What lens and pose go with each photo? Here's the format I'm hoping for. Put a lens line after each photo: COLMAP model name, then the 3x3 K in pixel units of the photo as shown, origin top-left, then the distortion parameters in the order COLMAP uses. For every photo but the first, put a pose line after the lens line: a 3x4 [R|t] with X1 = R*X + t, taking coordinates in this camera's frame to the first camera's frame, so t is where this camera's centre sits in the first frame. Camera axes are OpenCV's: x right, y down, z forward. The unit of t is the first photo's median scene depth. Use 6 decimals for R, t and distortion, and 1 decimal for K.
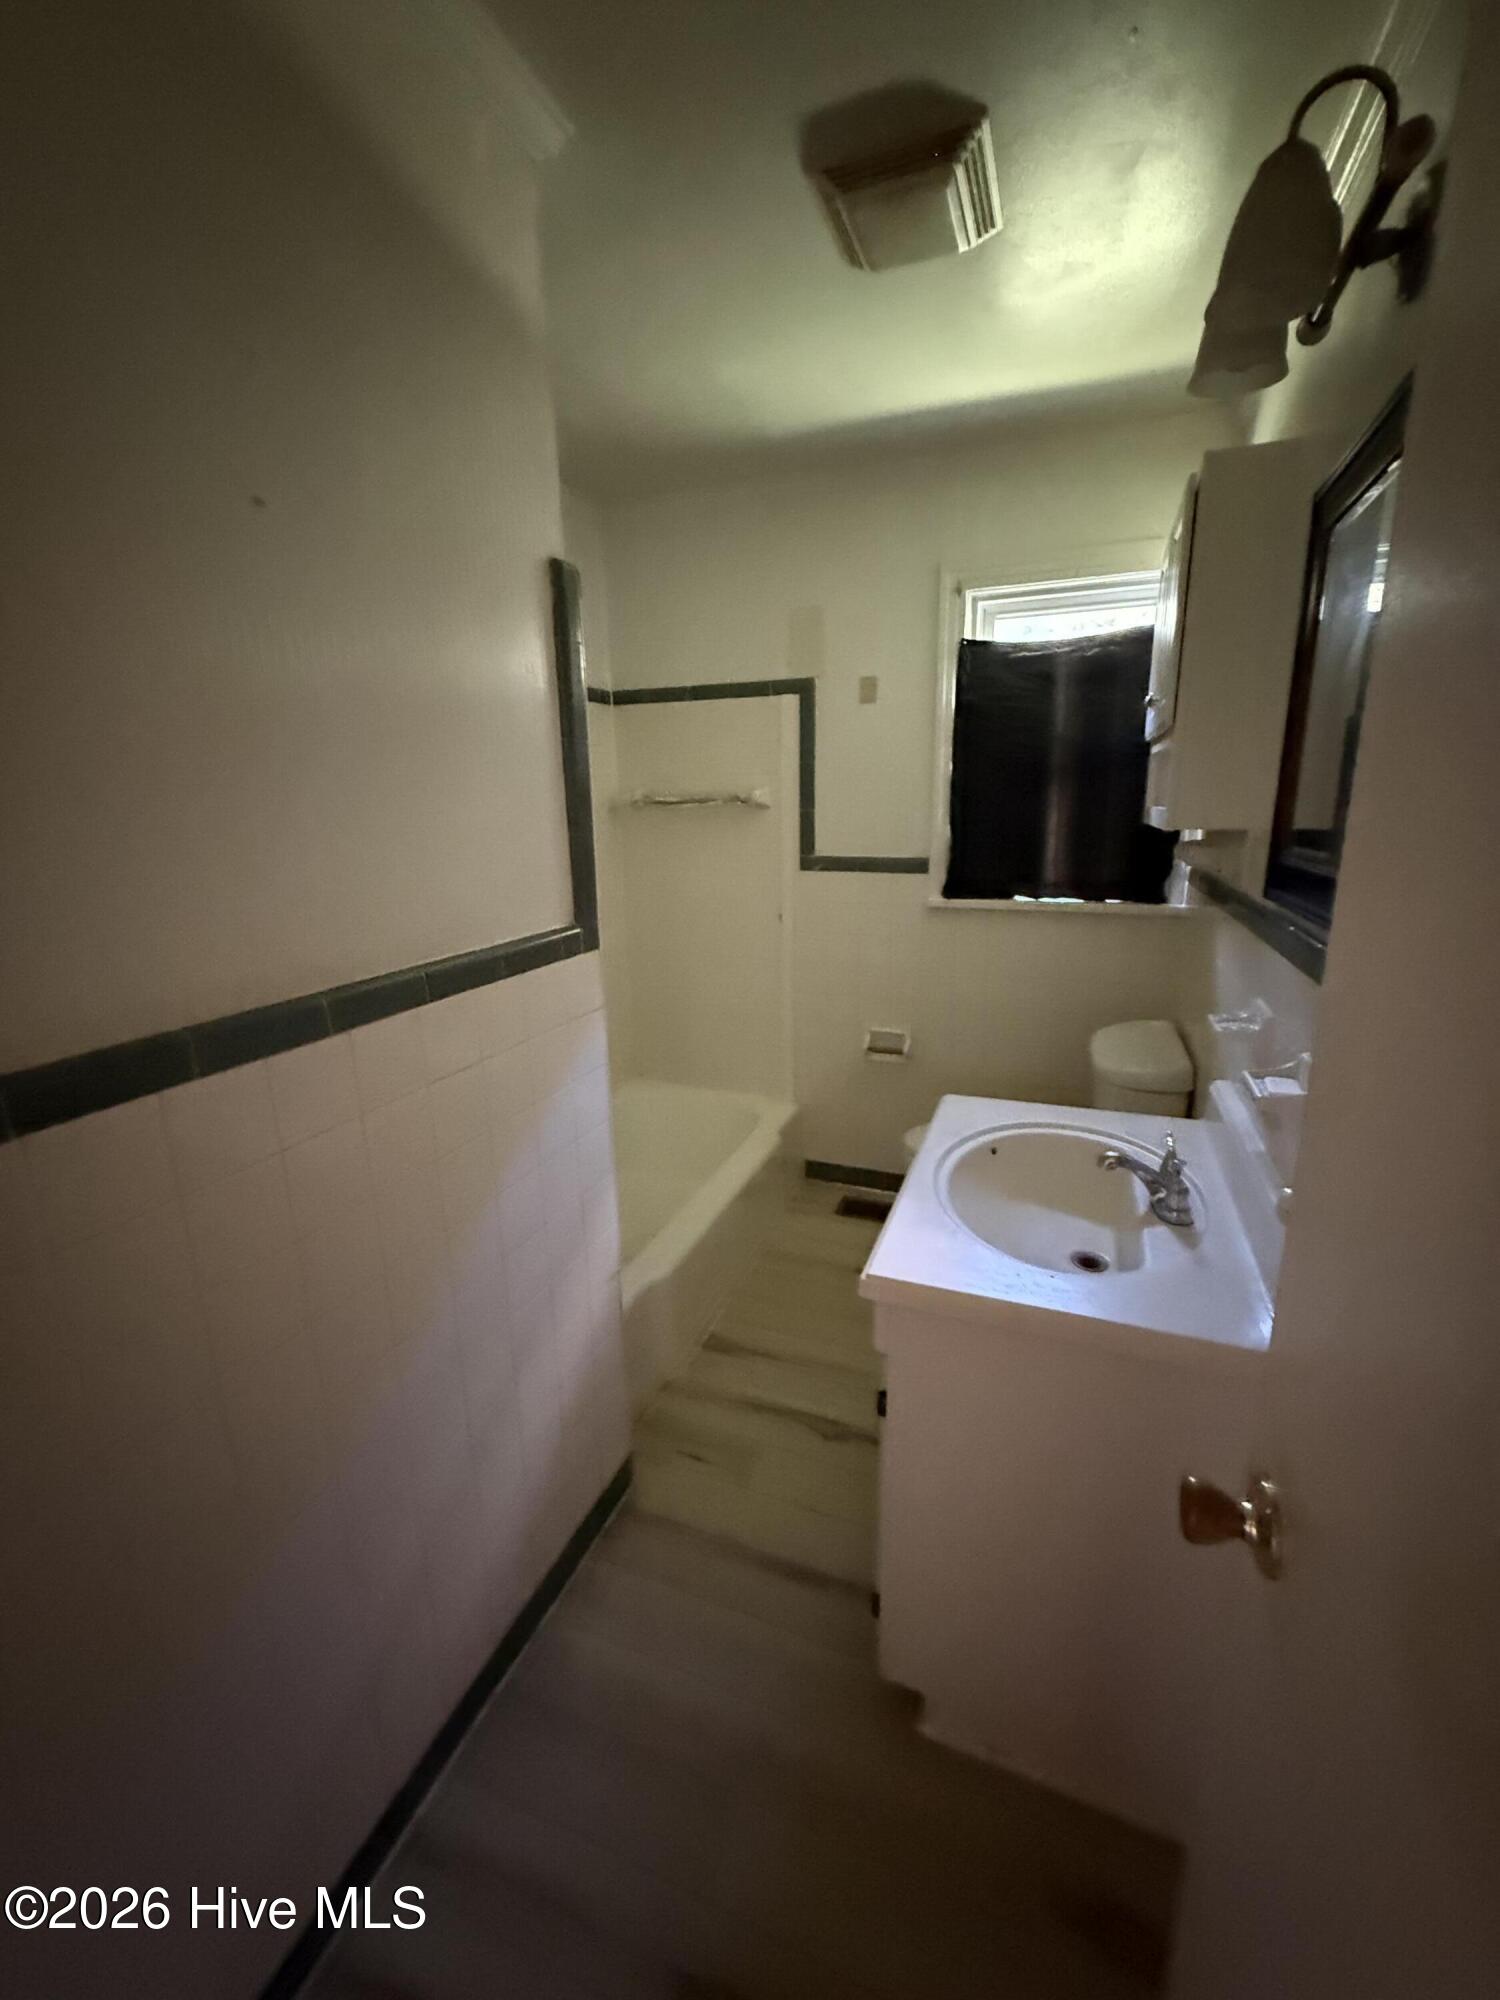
lens RADIAL K [[810.6, 0, 751.3], [0, 810.6, 996.6], [0, 0, 1]] dist [-0.000427, -0.000050]
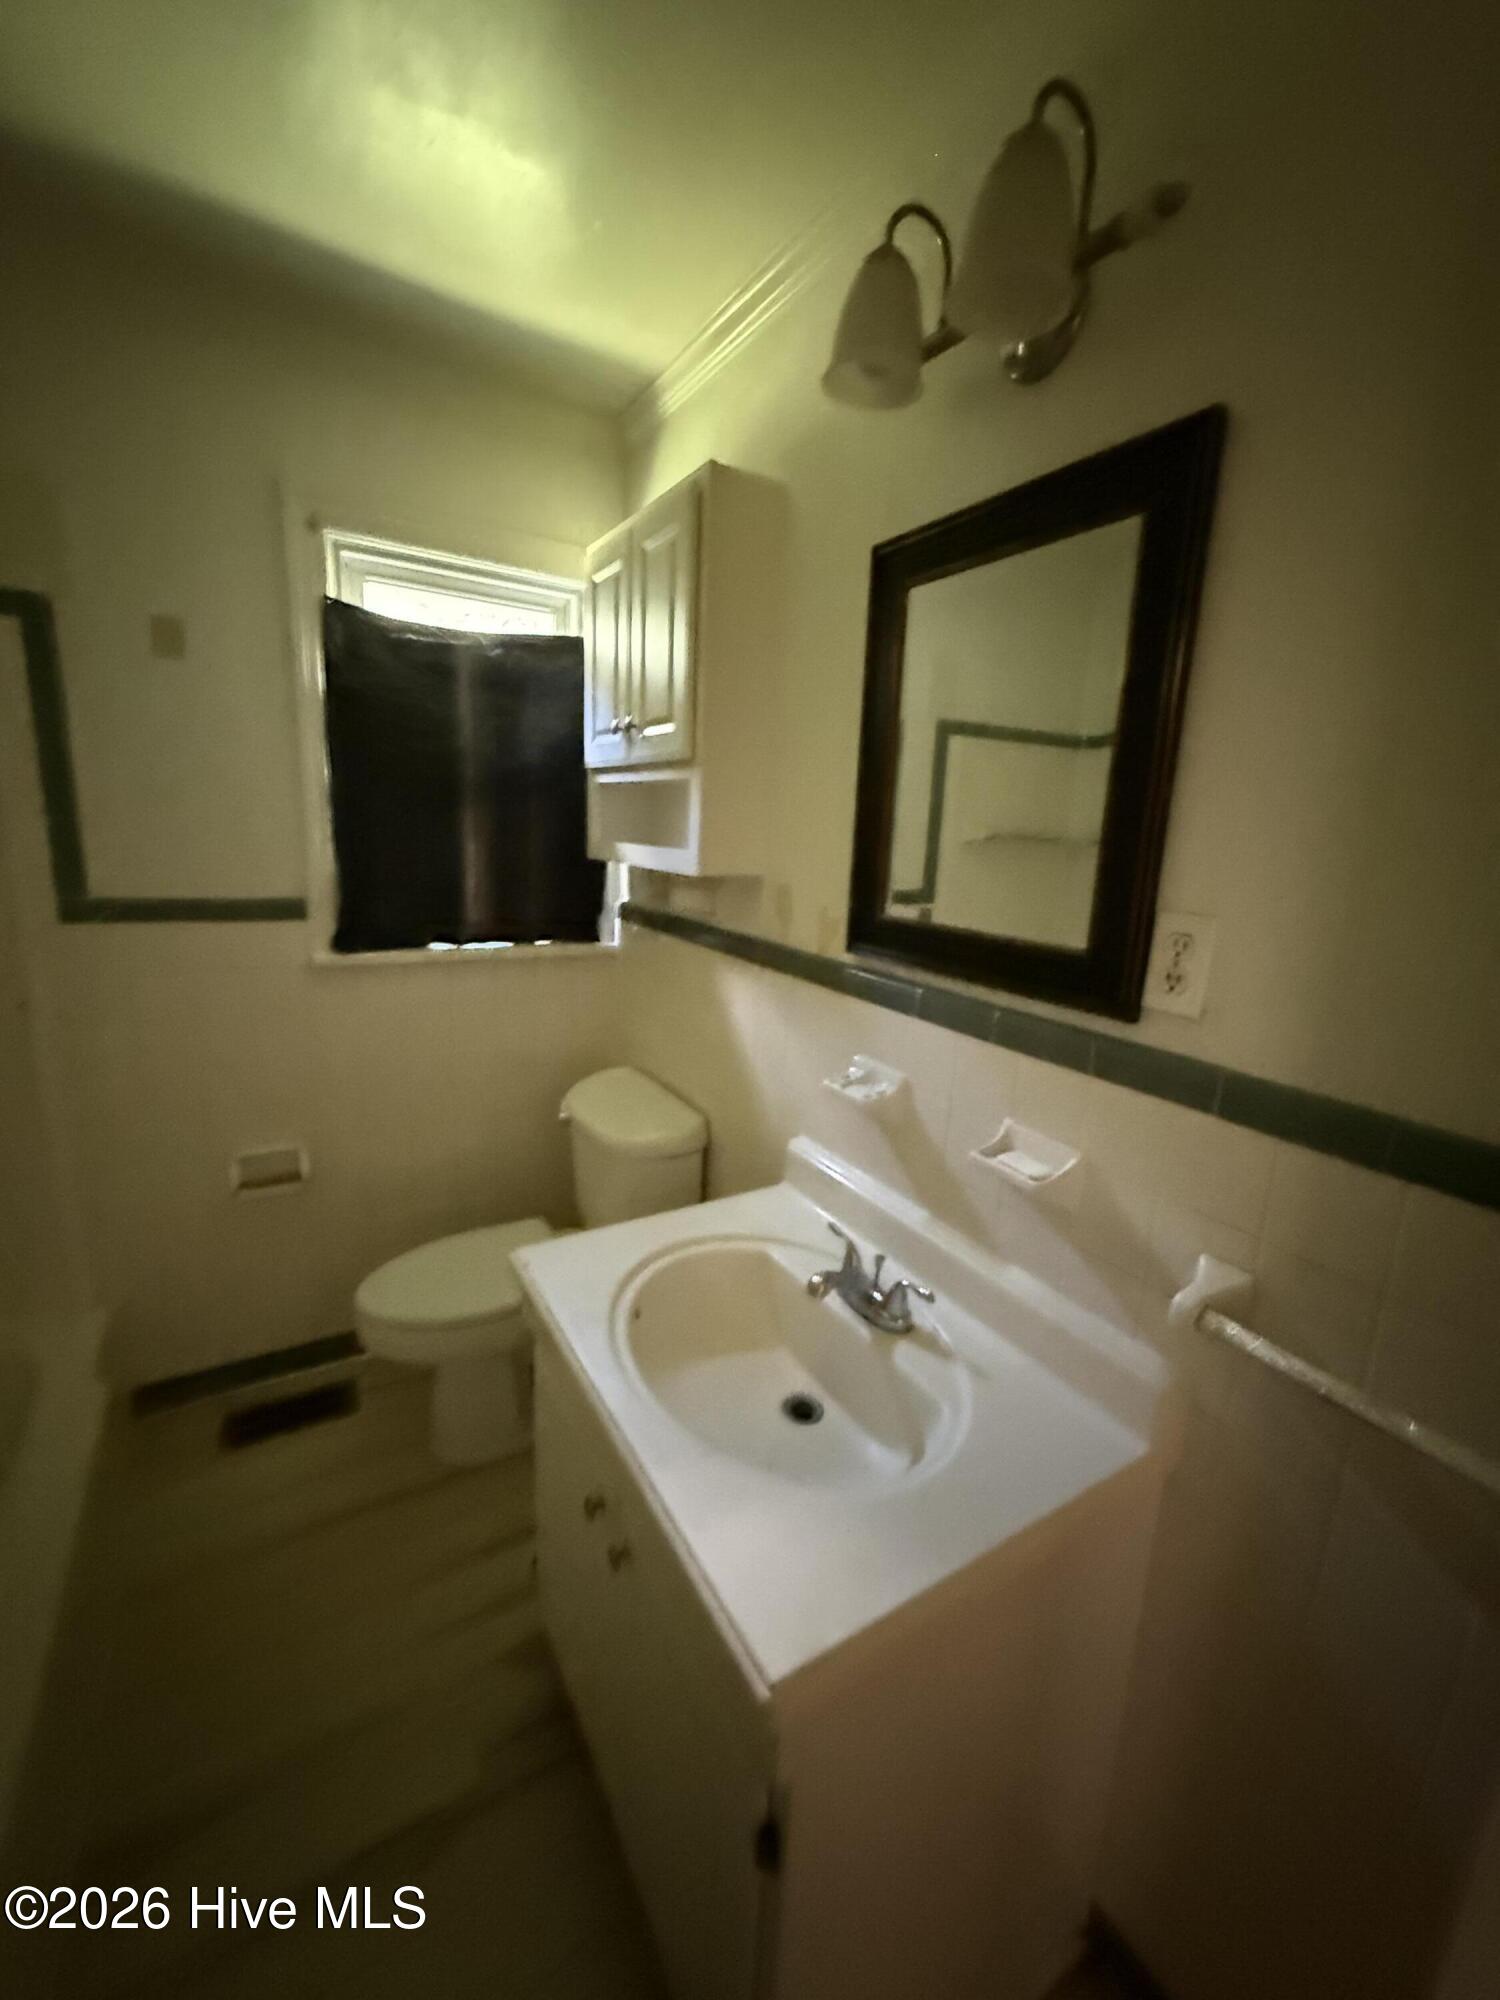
lens RADIAL K [[810.6, 0, 751.3], [0, 810.6, 996.6], [0, 0, 1]] dist [-0.000427, -0.000050]
pose [[0.608630, -0.126809, 0.783256, -0.113647], [0.134411, 0.989357, 0.055733, -0.077592], [-0.781987, 0.071357, 0.619197, 0.278568]]
